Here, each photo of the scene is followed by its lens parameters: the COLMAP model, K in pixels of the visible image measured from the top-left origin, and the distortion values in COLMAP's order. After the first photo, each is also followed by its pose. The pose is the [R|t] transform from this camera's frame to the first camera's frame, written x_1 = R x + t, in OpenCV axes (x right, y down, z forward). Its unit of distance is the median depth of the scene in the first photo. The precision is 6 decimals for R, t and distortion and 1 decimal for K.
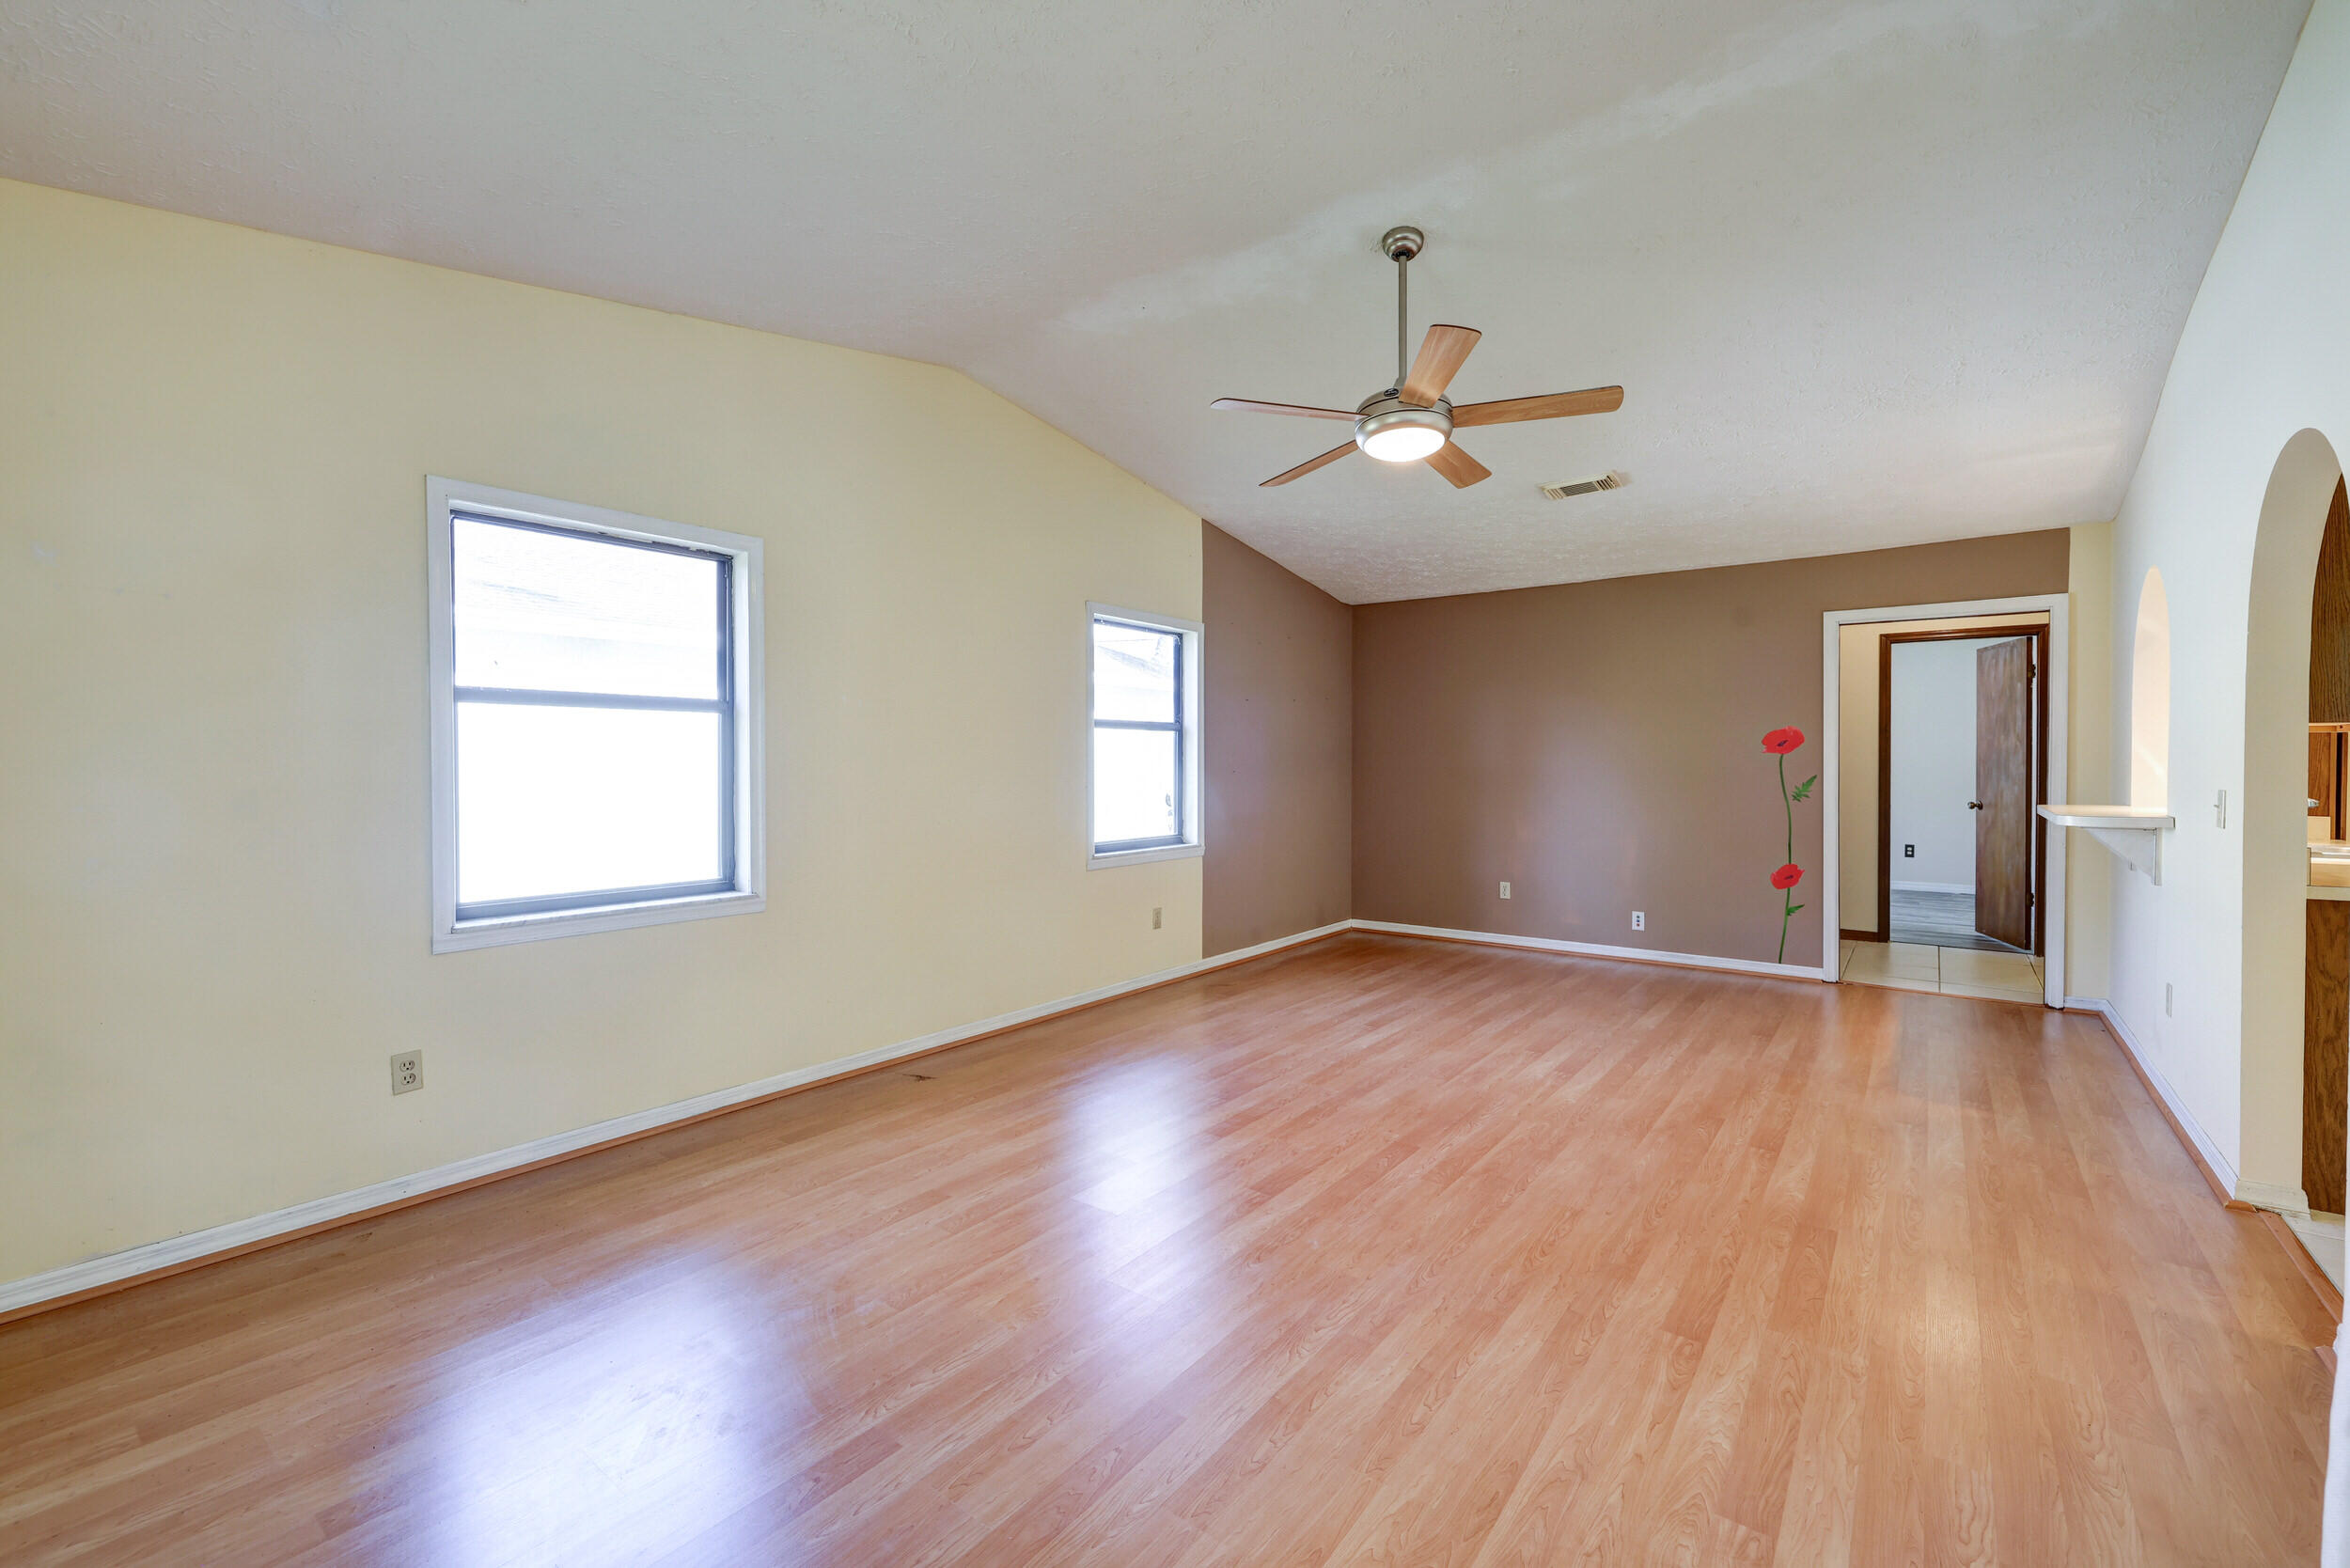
lens RADIAL K [[974.5, 0, 1177.6], [0, 974.5, 775.9], [0, 0, 1]] dist [0.000484, -0.000467]
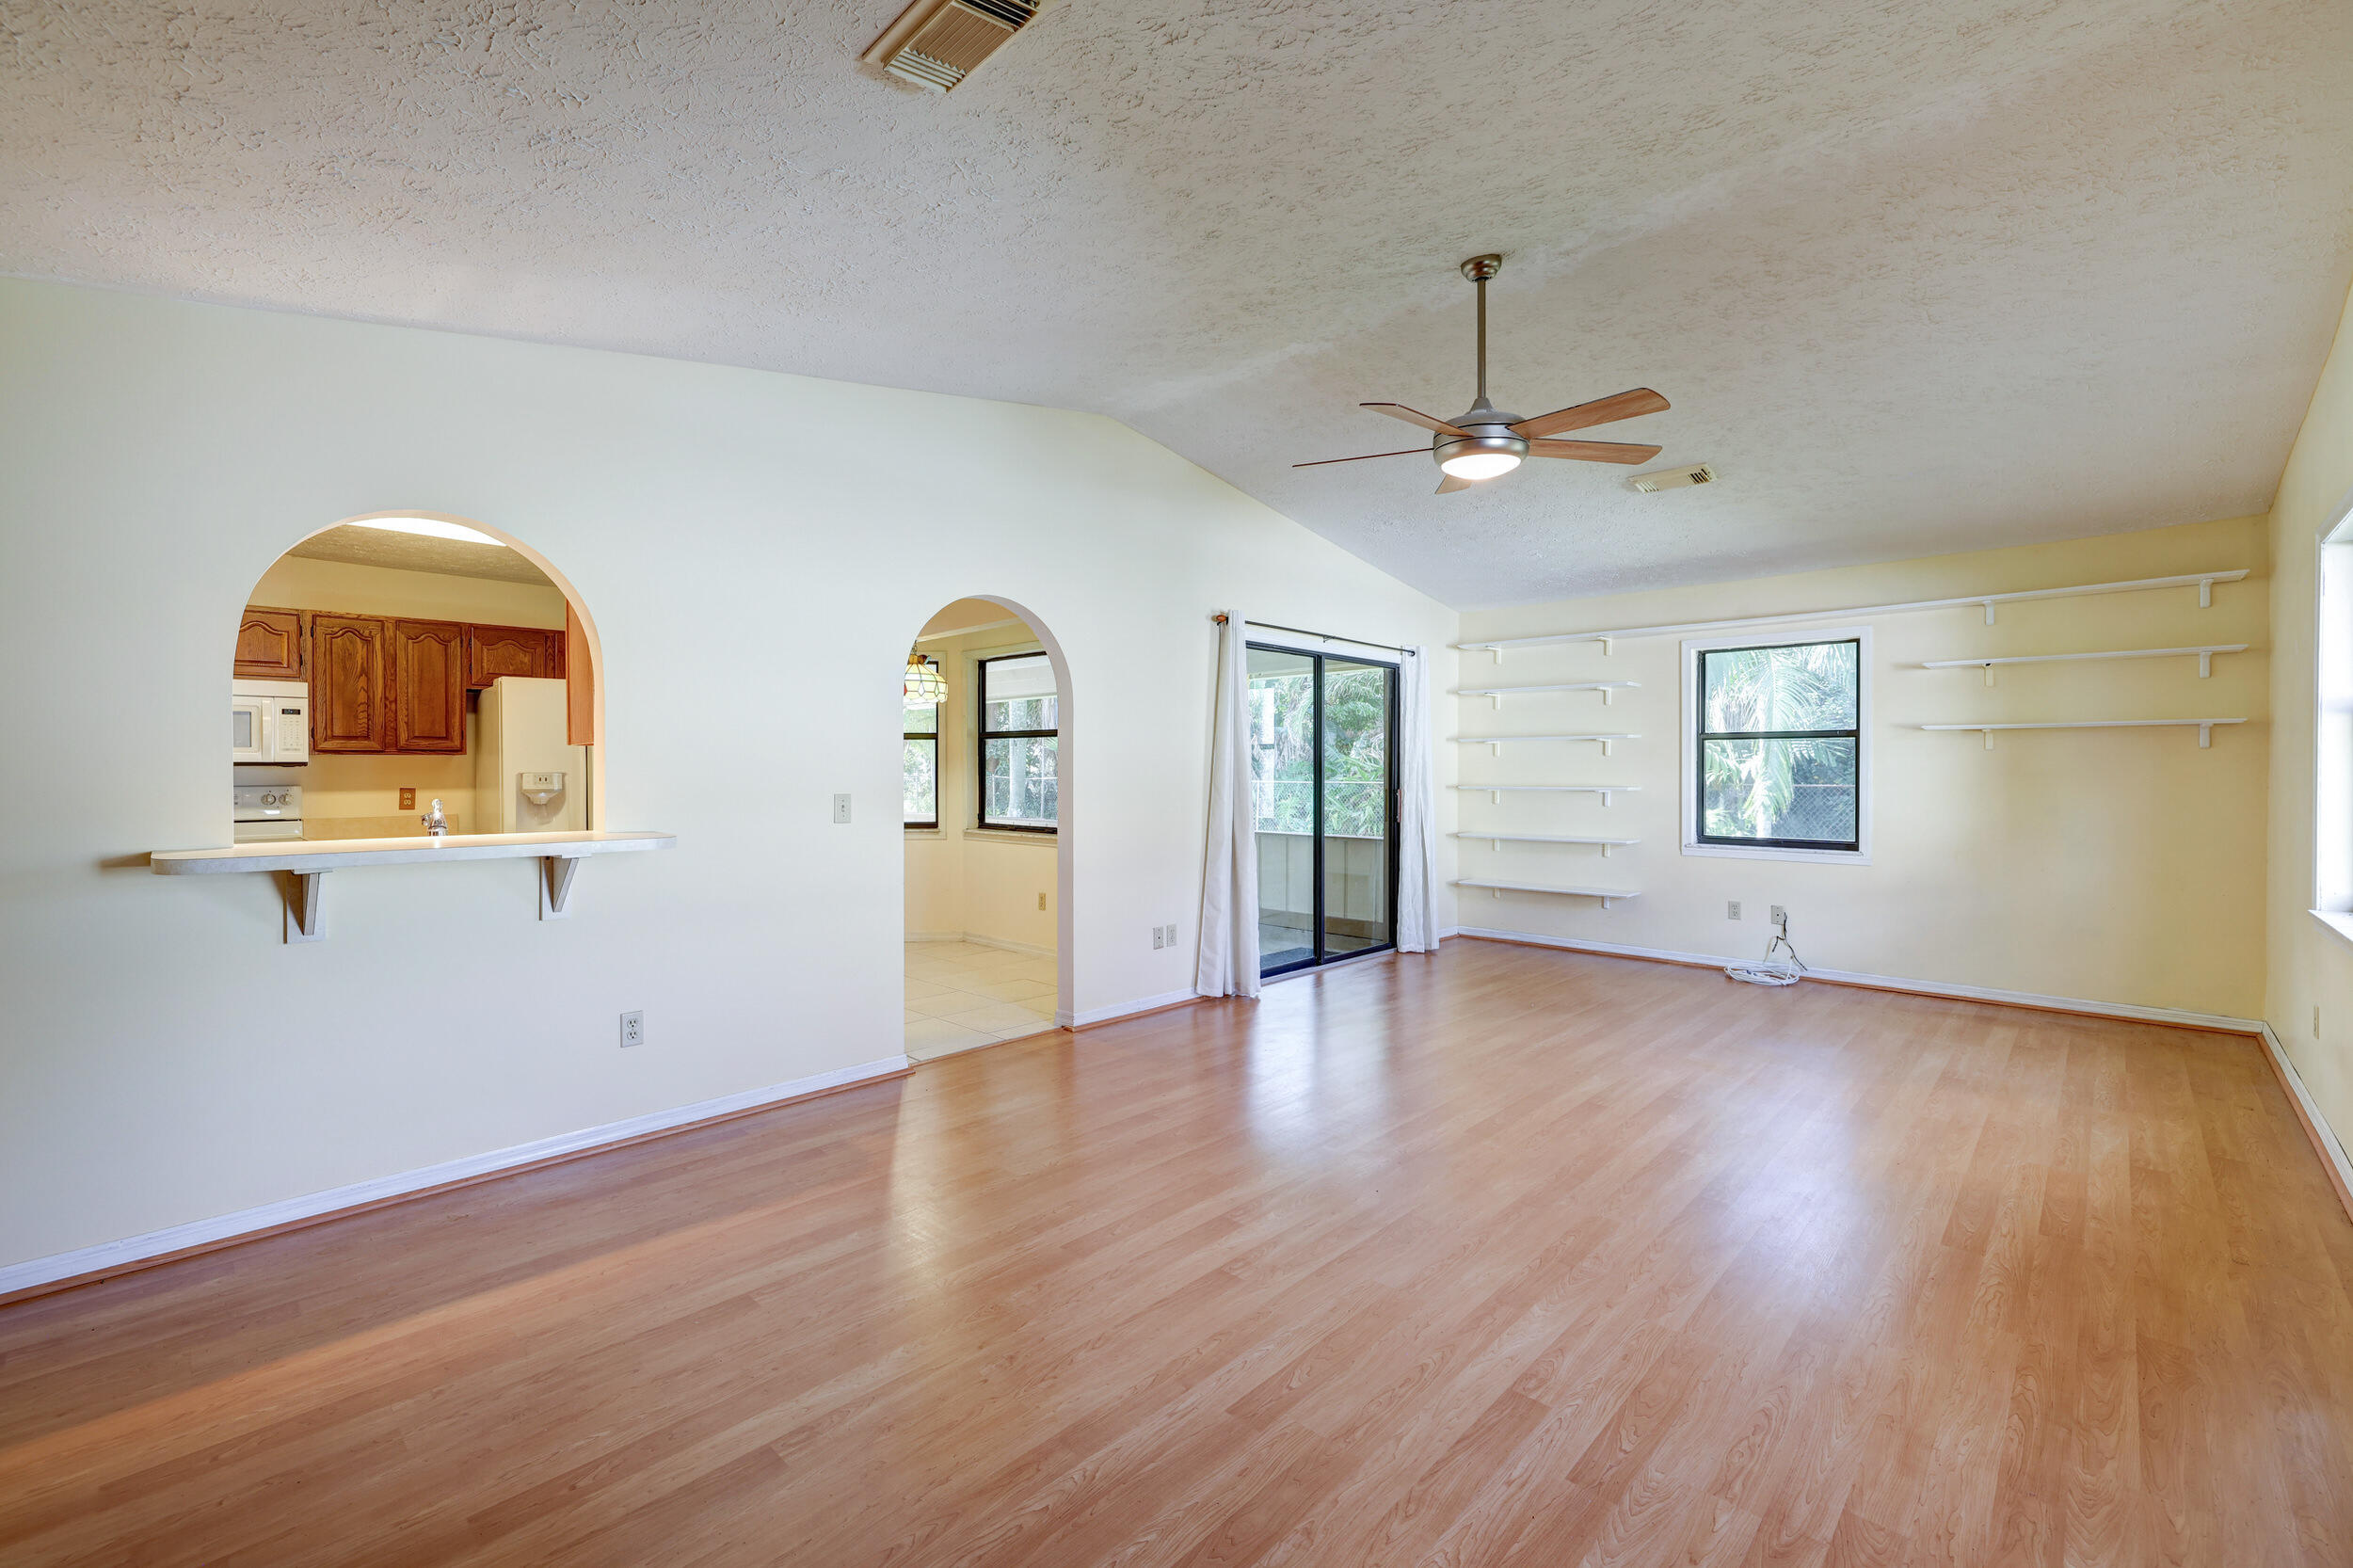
lens RADIAL K [[975.7, 0, 1179.1], [0, 975.7, 775.9], [0, 0, 1]] dist [0.000484, -0.000467]
pose [[-0.994185, 0.001713, 0.107669, 0.346686], [0.003863, 0.999797, 0.019762, -0.025173], [-0.107614, 0.020063, -0.993990, 1.632066]]
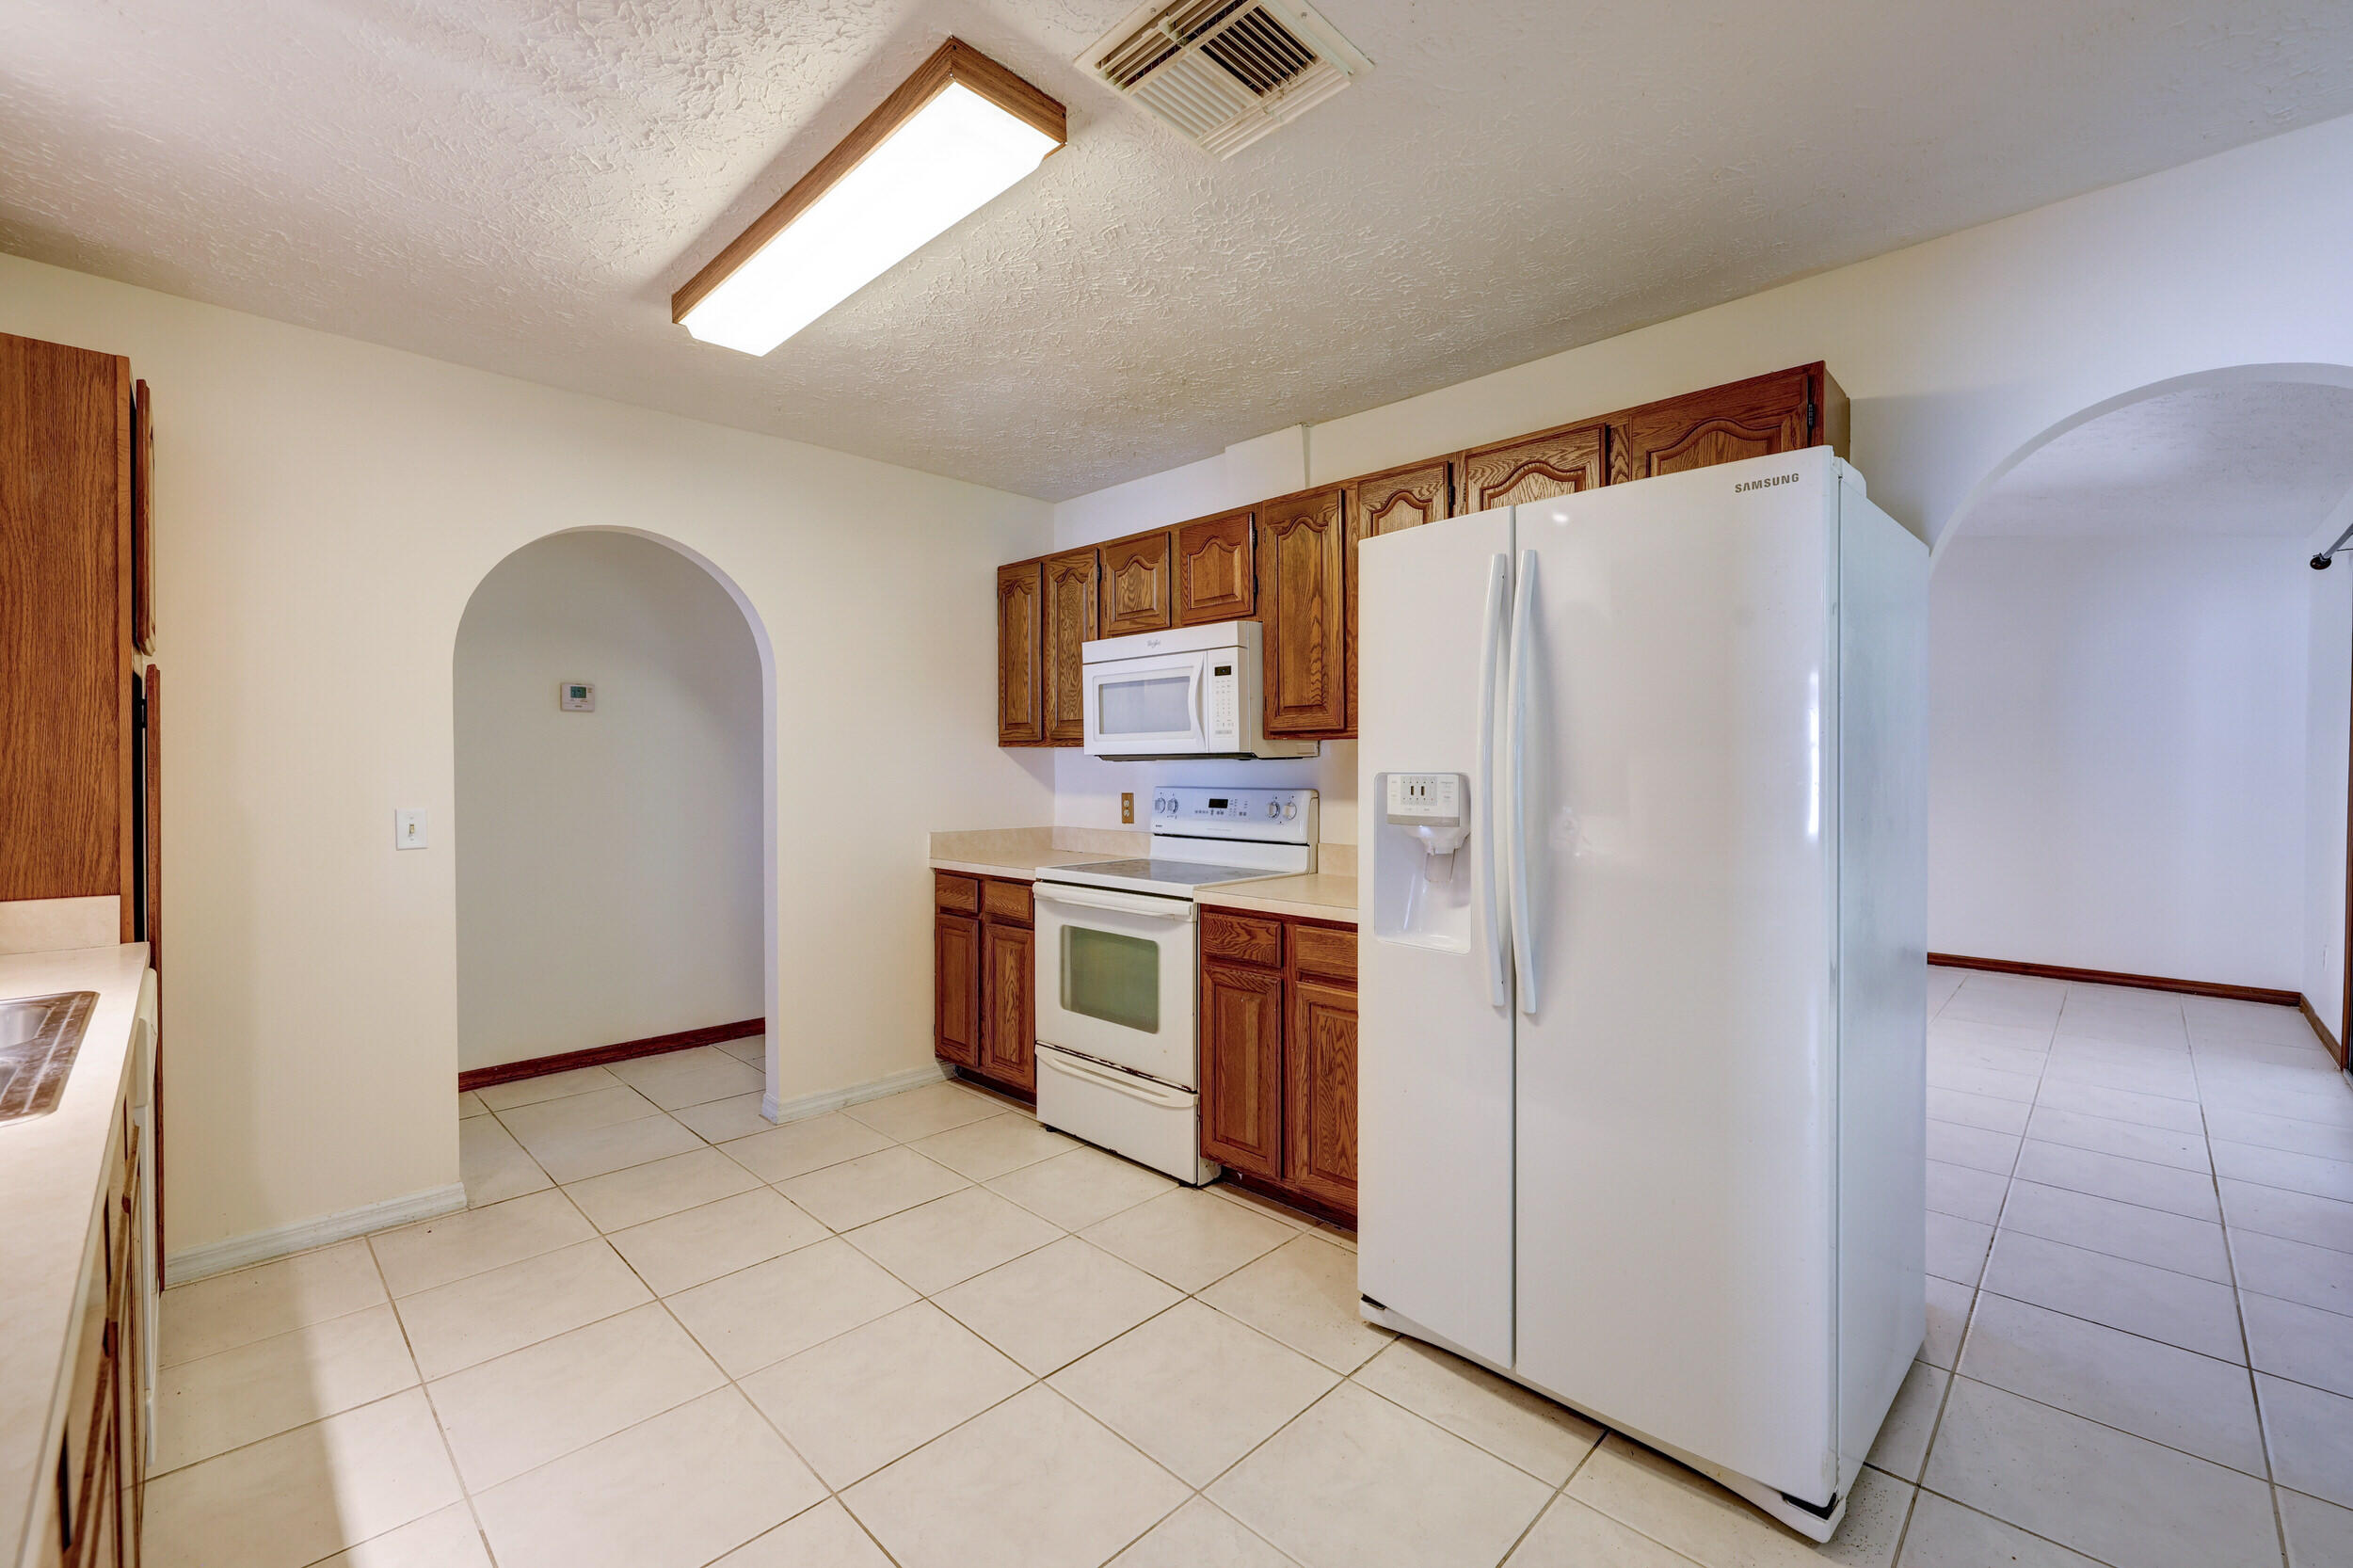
lens RADIAL K [[975.7, 0, 1179.1], [0, 975.7, 775.9], [0, 0, 1]] dist [0.000484, -0.000467]
pose [[0.118485, -0.009443, 0.992911, 0.837150], [0.015171, 0.999855, 0.007699, -0.010981], [-0.992840, 0.014151, 0.118611, 0.468325]]
